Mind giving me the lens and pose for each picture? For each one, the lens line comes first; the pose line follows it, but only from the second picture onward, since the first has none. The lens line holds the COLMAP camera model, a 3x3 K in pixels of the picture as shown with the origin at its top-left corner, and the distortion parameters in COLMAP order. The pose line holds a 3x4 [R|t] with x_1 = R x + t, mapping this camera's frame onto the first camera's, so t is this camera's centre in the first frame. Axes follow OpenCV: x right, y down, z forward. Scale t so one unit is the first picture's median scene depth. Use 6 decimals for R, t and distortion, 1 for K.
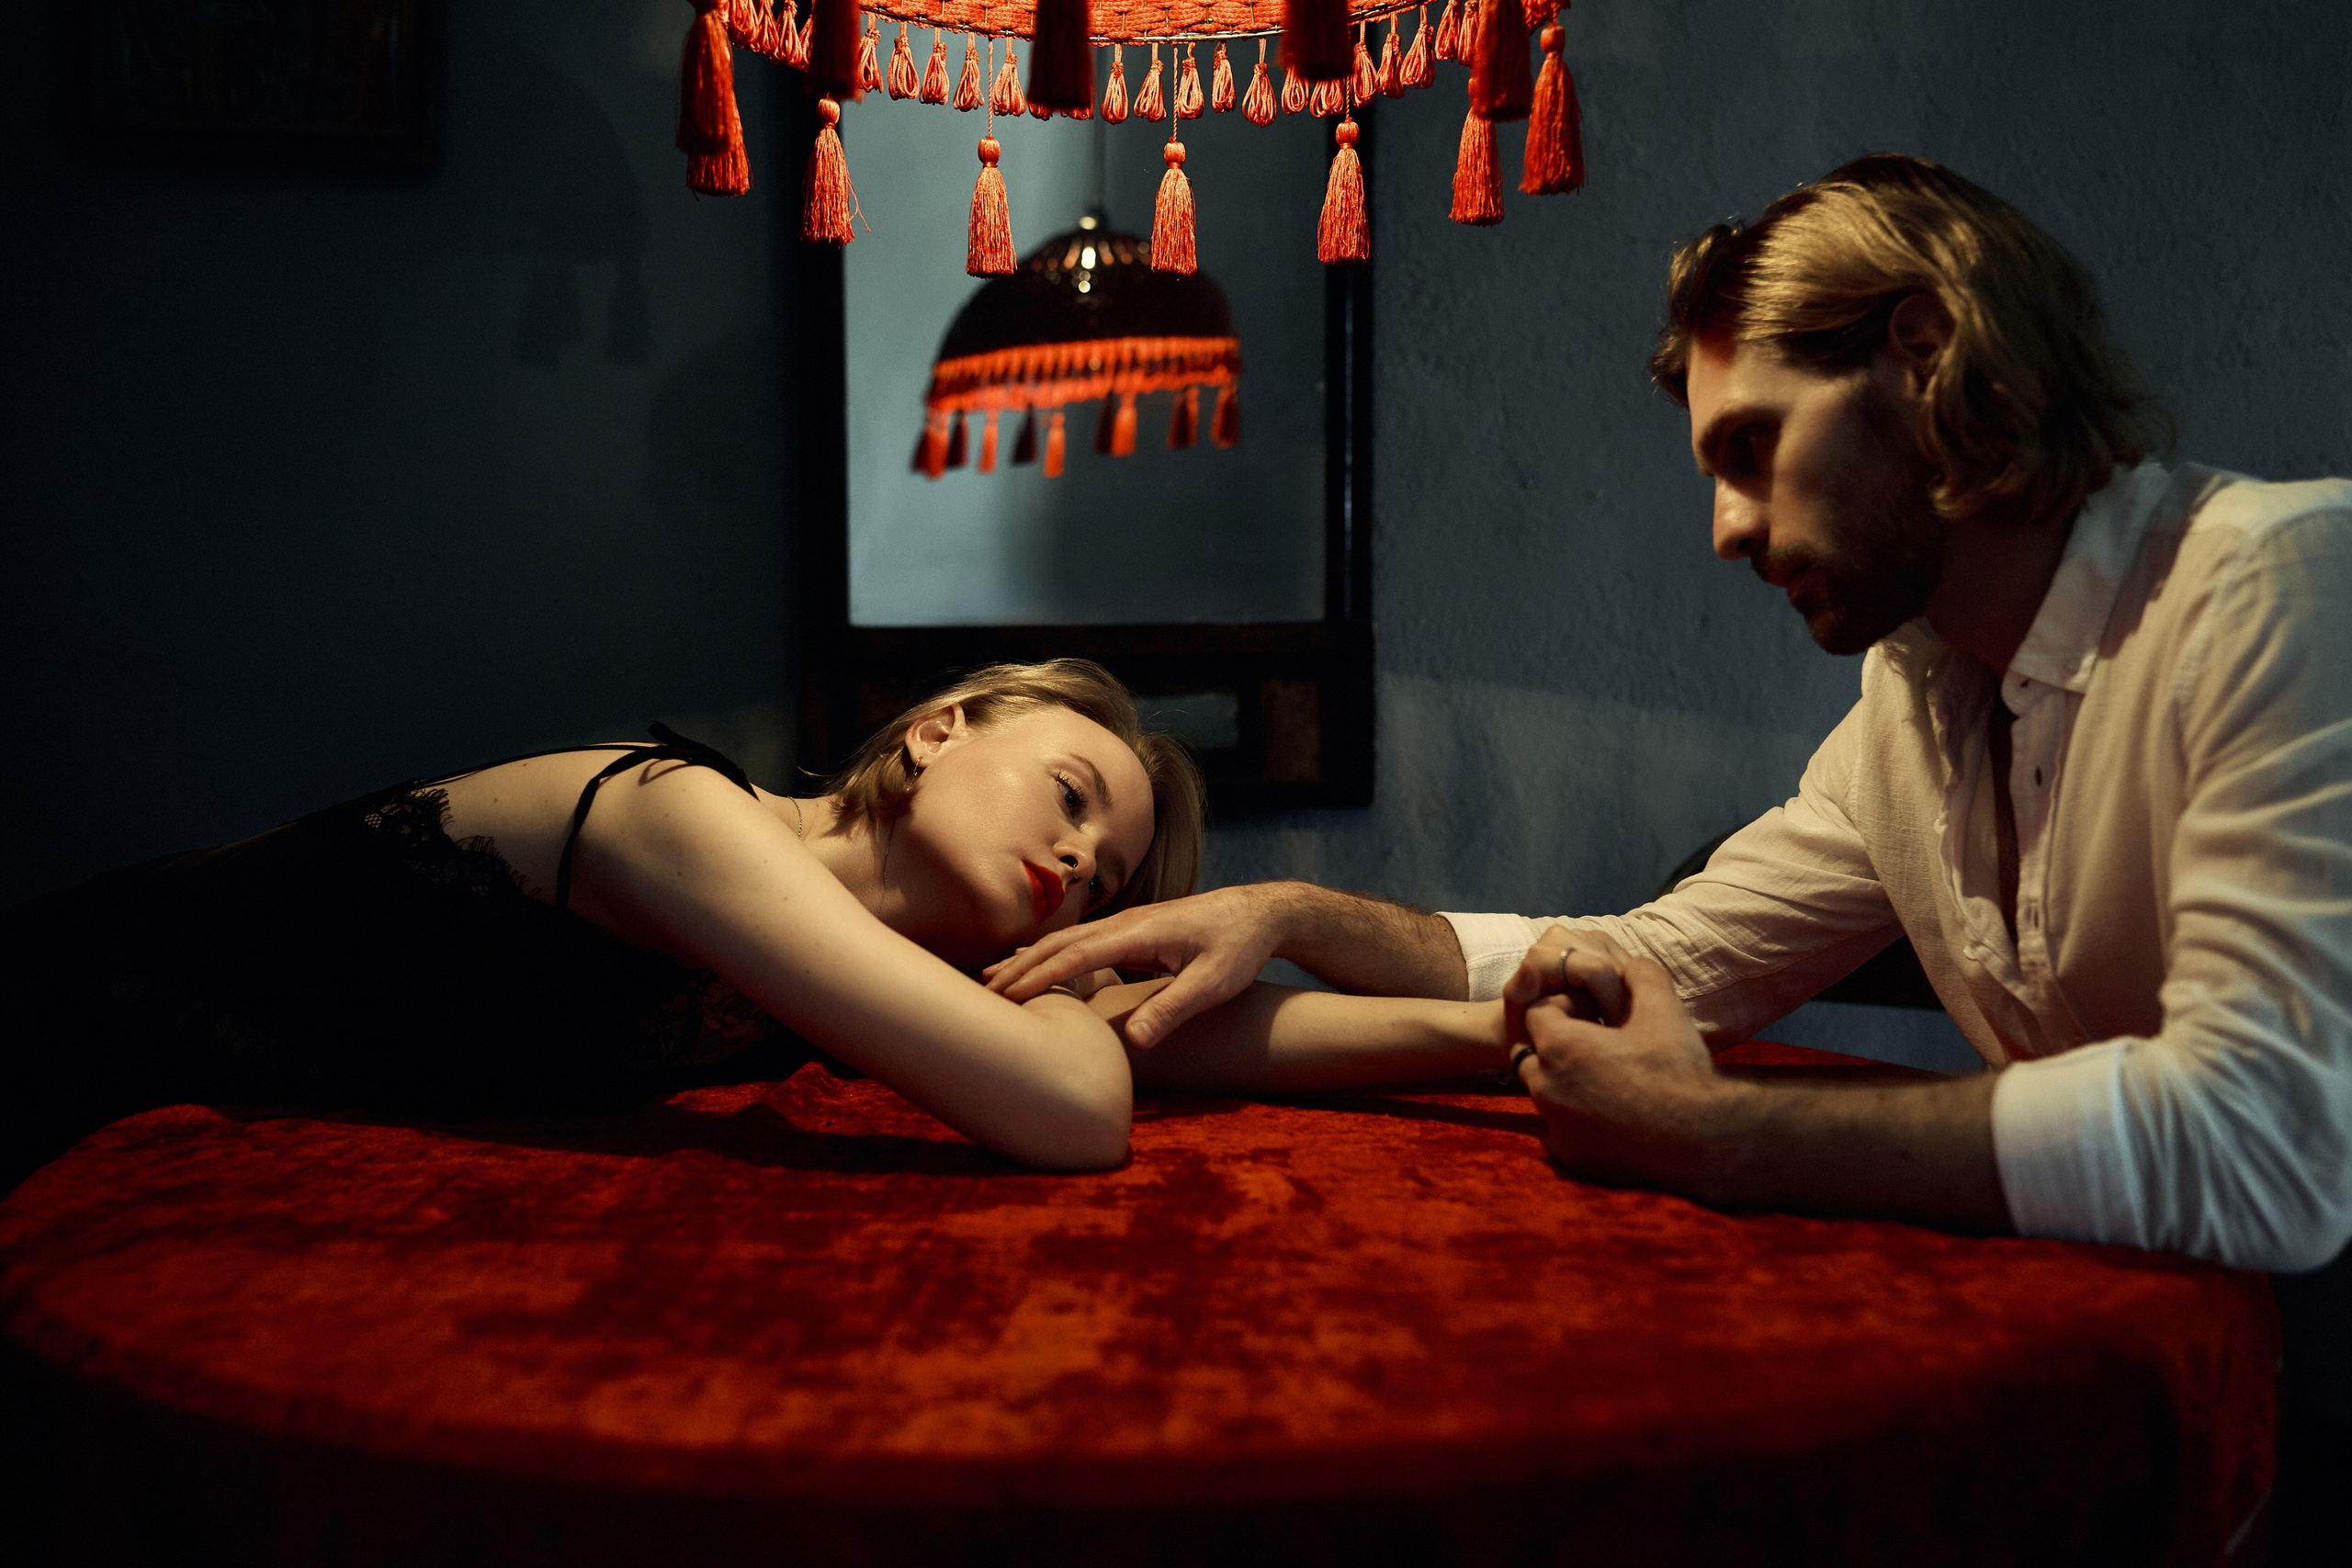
lens RADIAL K [[2257.4, 0, 1324.1], [0, 2257.4, 784.5], [0, 0, 1]] dist [0.005670, 0.019101]
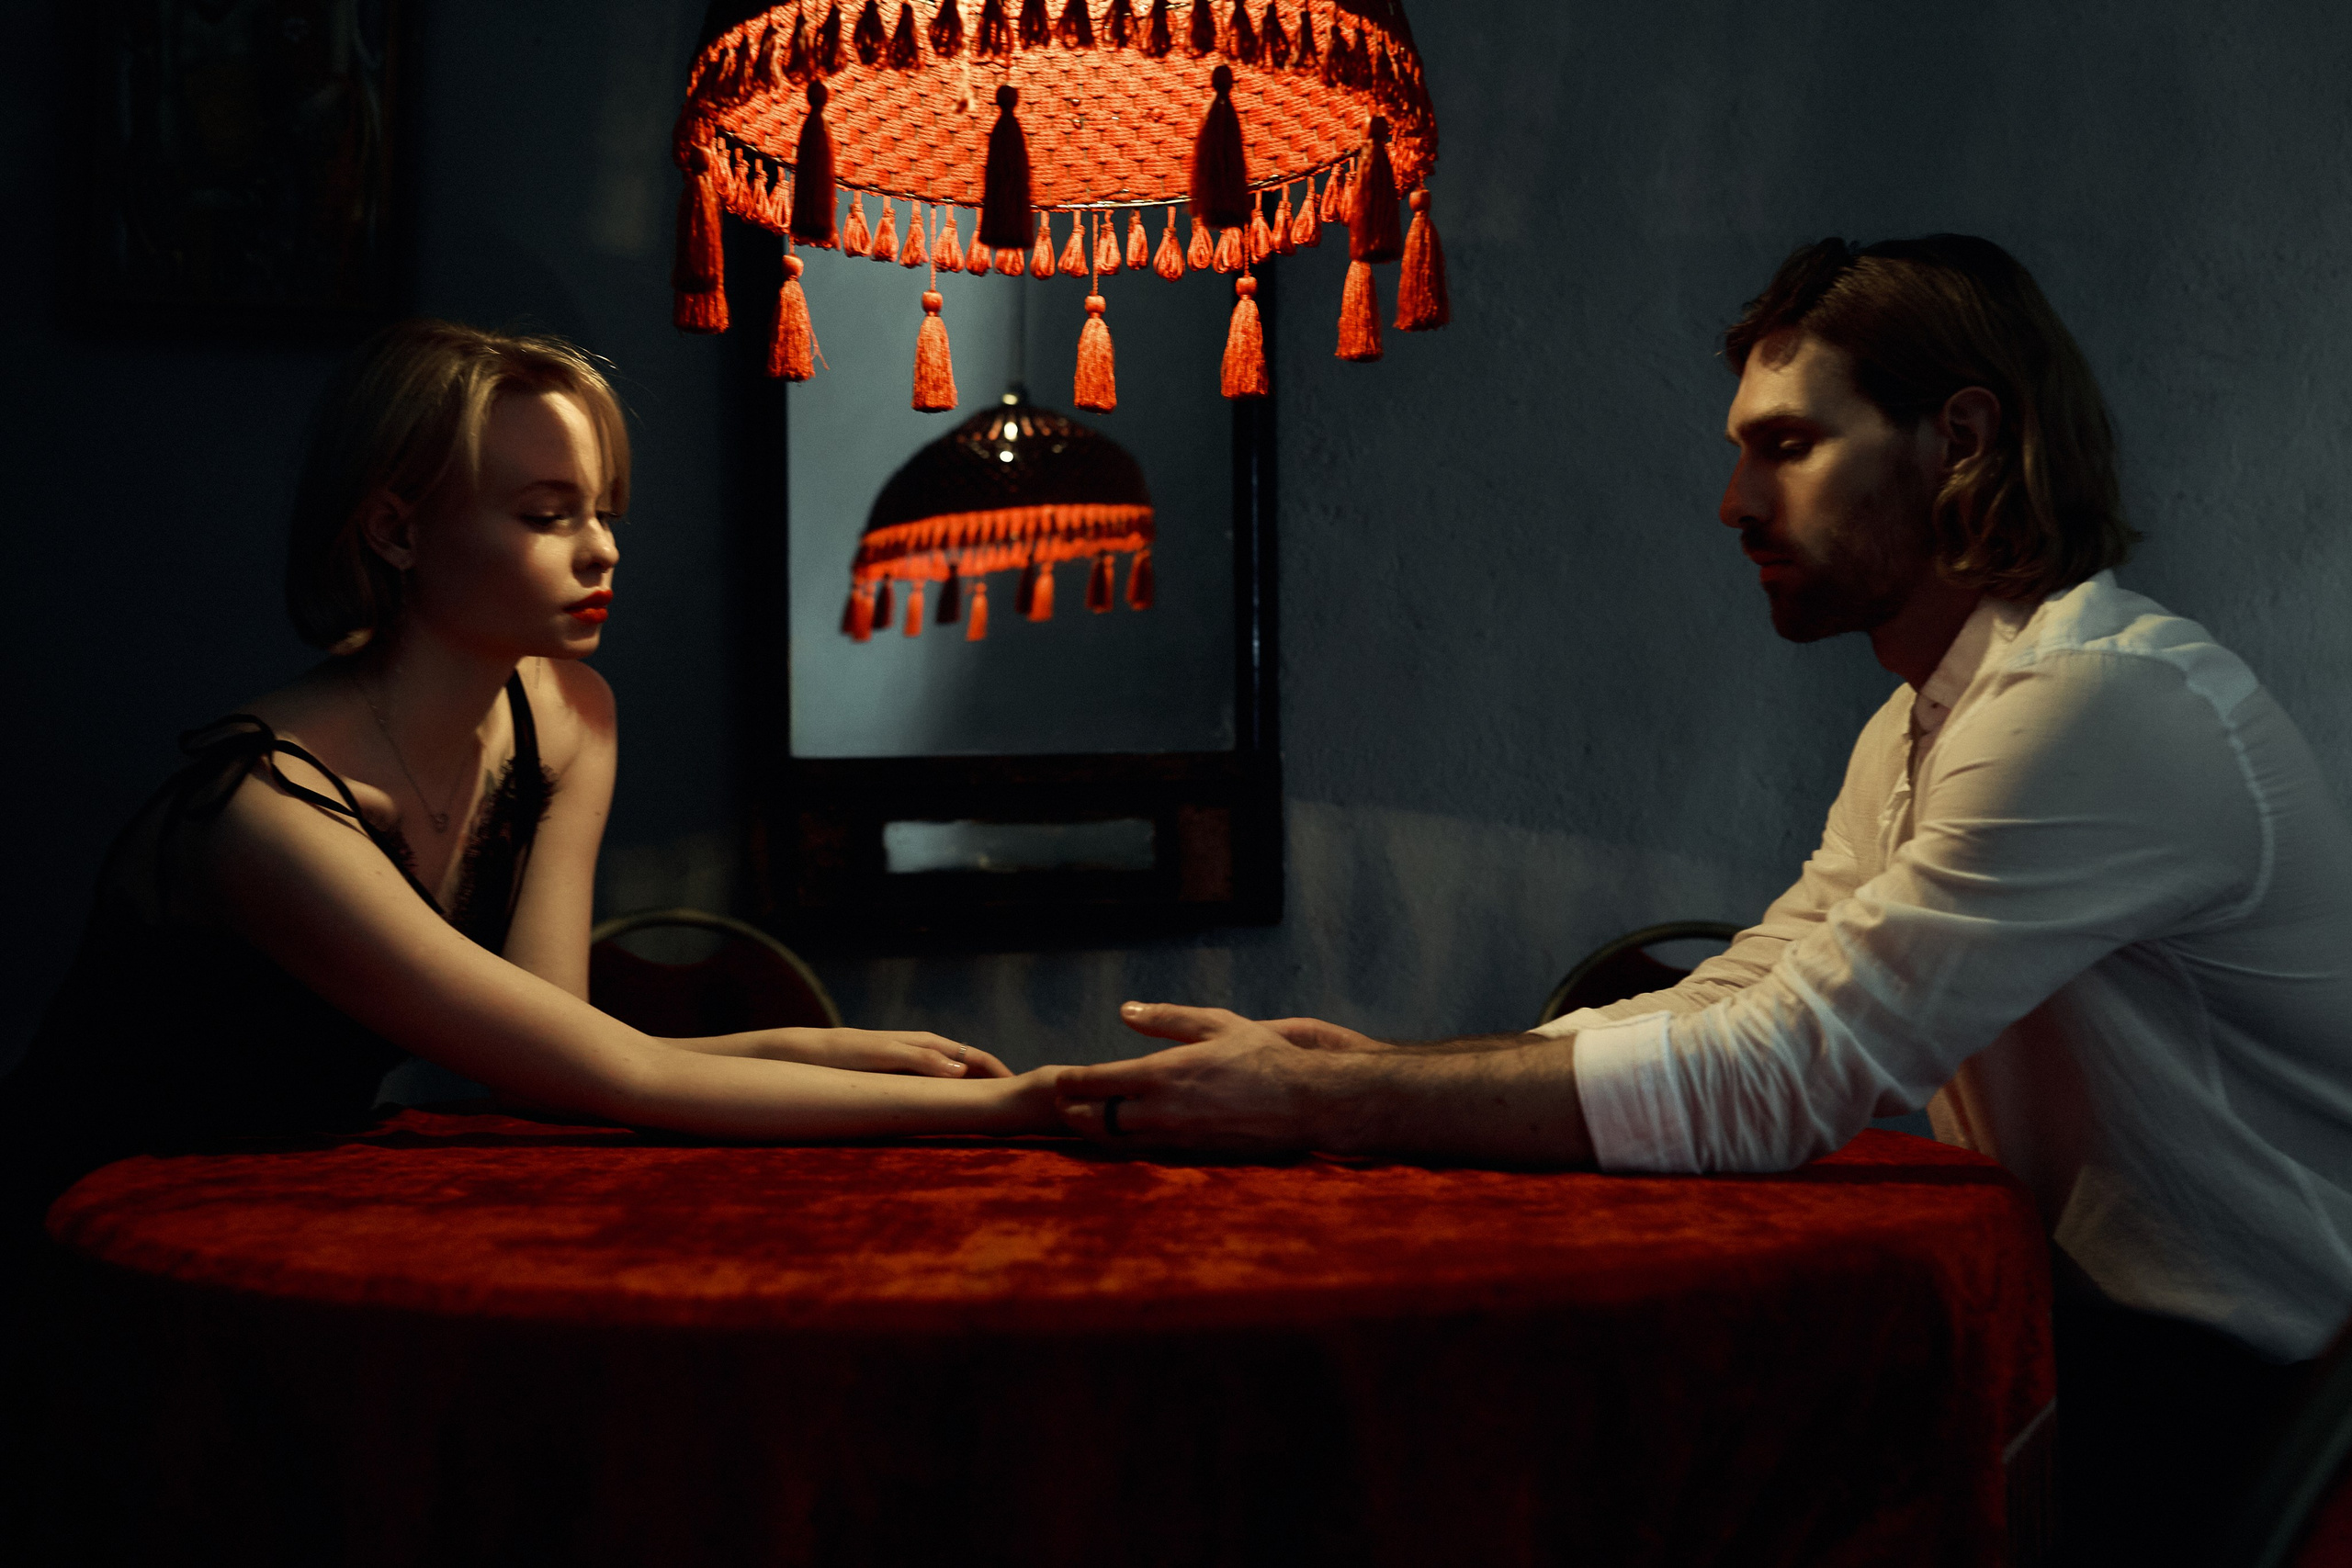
lens RADIAL K [[2257.4, 0, 1324.1], [0, 2257.4, 784.5], [0, 0, 1]] dist [0.005670, 0.019101]
pose [[0.999230, -0.011331, 0.037564, 0.003645], [0.014482, 0.996301, -0.084705, 0.059917], [-0.036465, 0.085184, 0.995698, -0.117480]]
